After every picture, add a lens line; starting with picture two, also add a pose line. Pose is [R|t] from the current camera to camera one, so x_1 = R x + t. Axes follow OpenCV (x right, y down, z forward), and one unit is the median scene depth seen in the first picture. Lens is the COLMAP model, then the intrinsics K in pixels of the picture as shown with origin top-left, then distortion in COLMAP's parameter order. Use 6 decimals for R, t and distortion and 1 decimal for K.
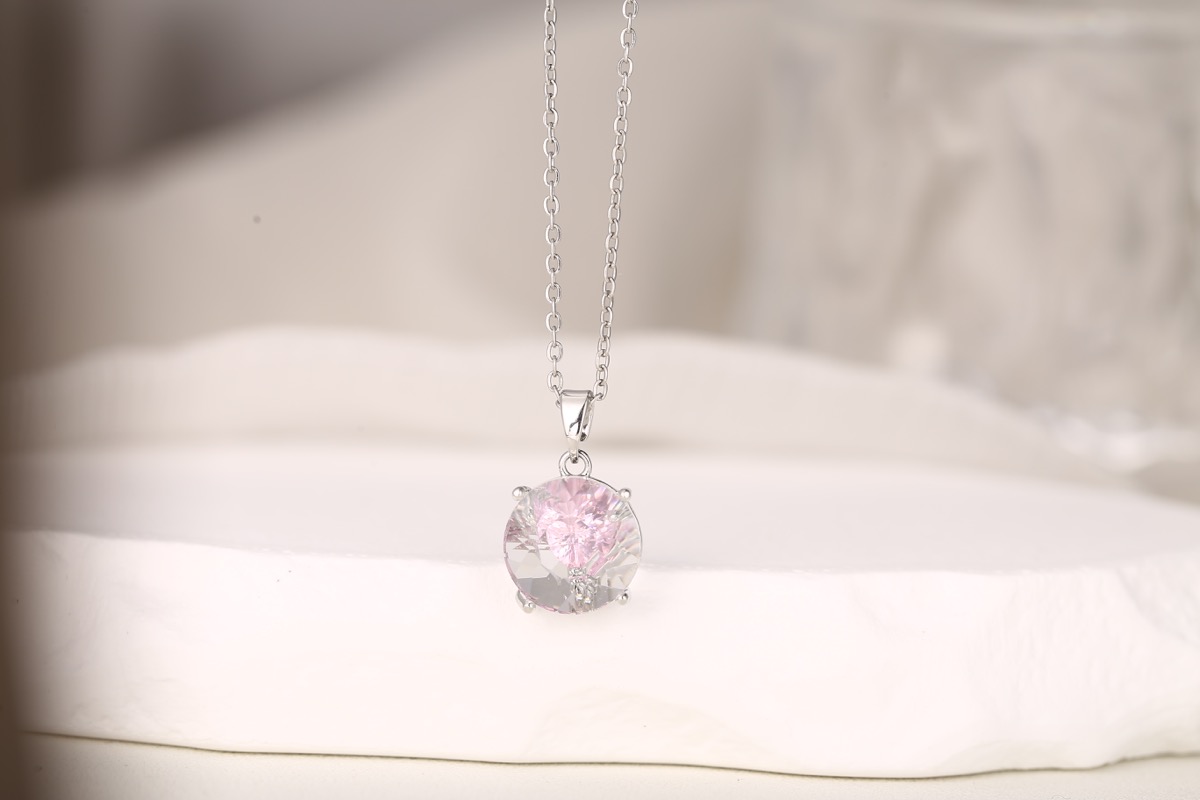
lens RADIAL K [[6171.7, 0, 608.0], [0, 6171.7, 396.4], [0, 0, 1]] dist [0.071104, 0.000000]
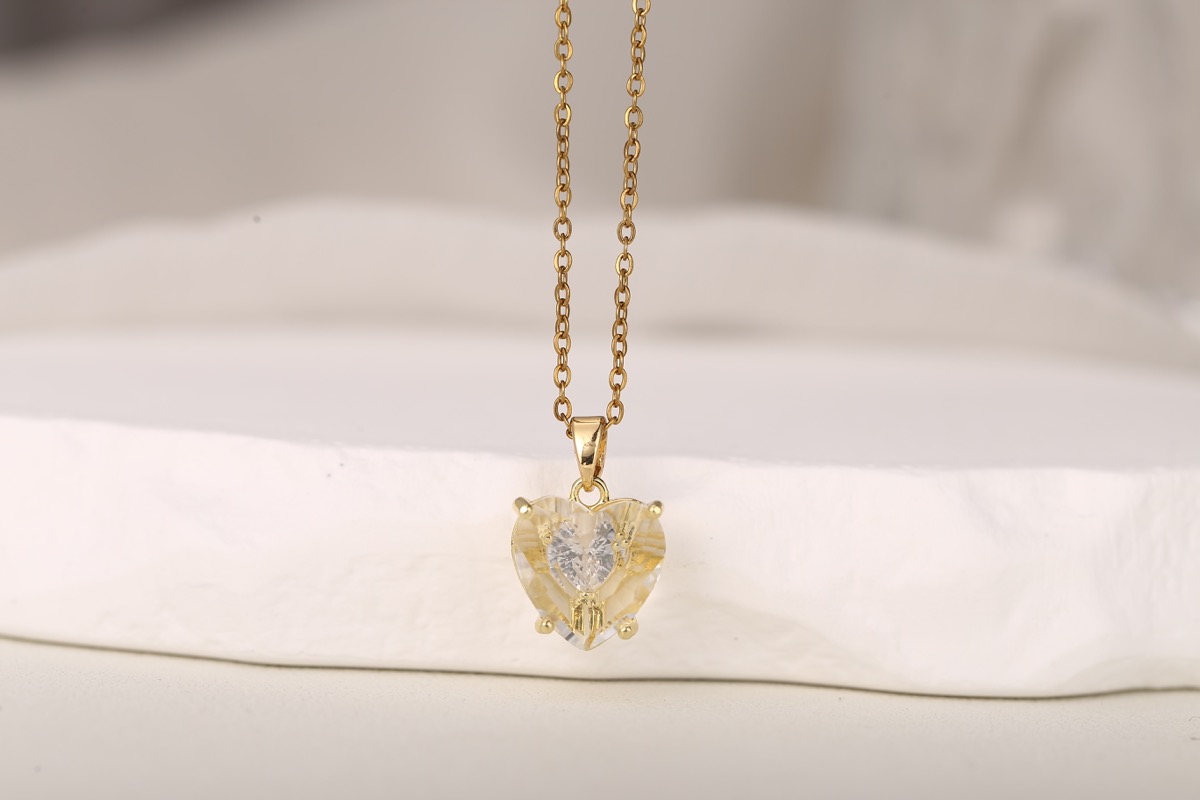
lens RADIAL K [[6171.7, 0, 602.4], [0, 6171.7, 402.3], [0, 0, 1]] dist [0.071104, 0.000000]
pose [[0.999974, 0.003764, -0.006102, -0.008089], [-0.003680, 0.999900, 0.013647, 0.006708], [0.006153, -0.013624, 0.999888, 0.100754]]
